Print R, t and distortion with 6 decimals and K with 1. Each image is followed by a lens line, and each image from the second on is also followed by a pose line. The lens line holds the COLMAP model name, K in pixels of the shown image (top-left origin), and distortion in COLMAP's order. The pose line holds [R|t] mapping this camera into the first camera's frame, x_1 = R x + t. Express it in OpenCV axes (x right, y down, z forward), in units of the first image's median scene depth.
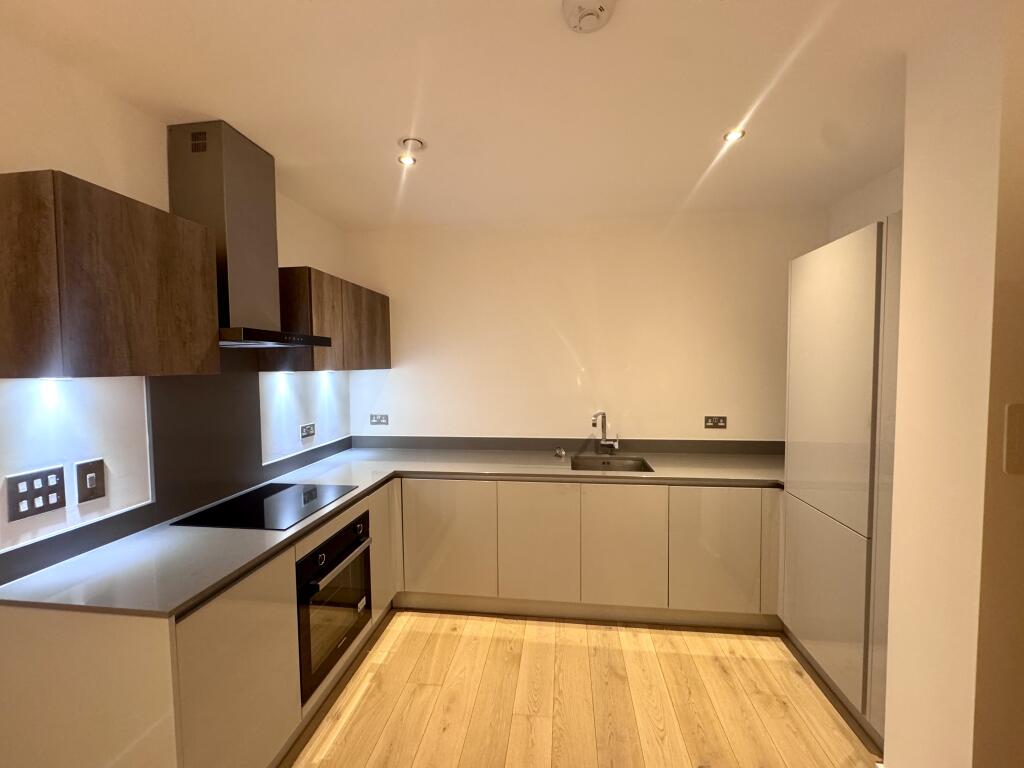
lens RADIAL K [[405.6, 0, 512.0], [0, 405.6, 384.0], [0, 0, 1]] dist [-0.001968, 0.000110]
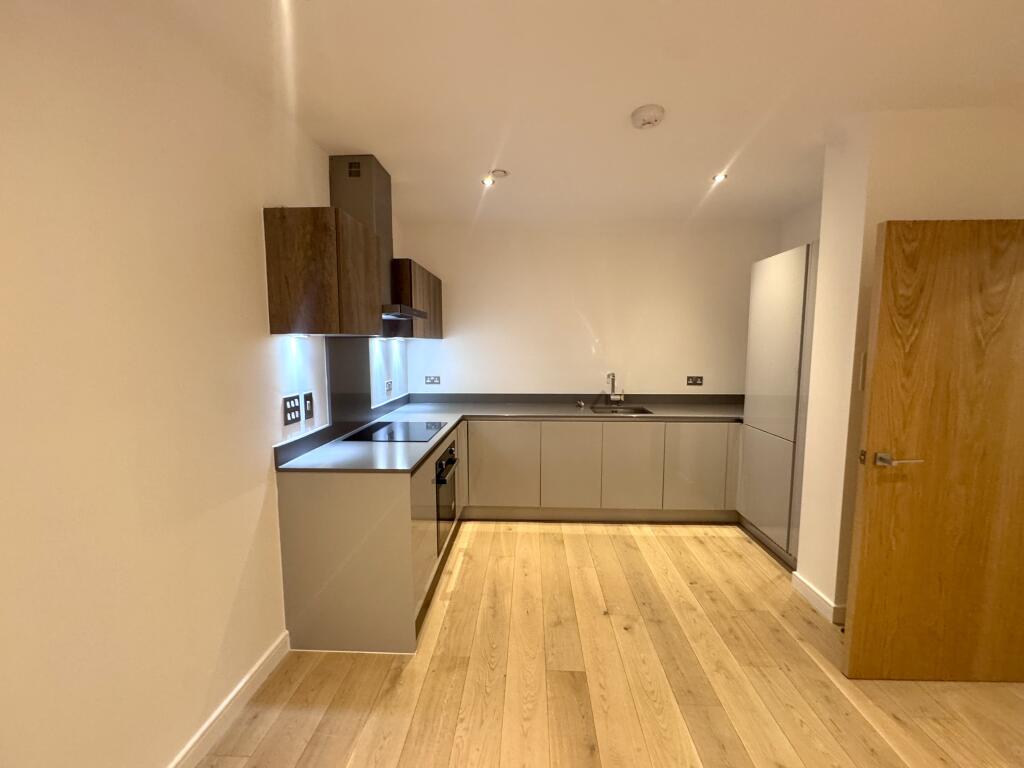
lens RADIAL K [[405.6, 0, 512.0], [0, 405.6, 384.0], [0, 0, 1]] dist [-0.001968, 0.000110]
pose [[0.996633, -0.000317, 0.081991, -0.273824], [-0.003786, 0.998748, 0.049882, 0.053568], [-0.081904, -0.050024, 0.995384, -0.370494]]
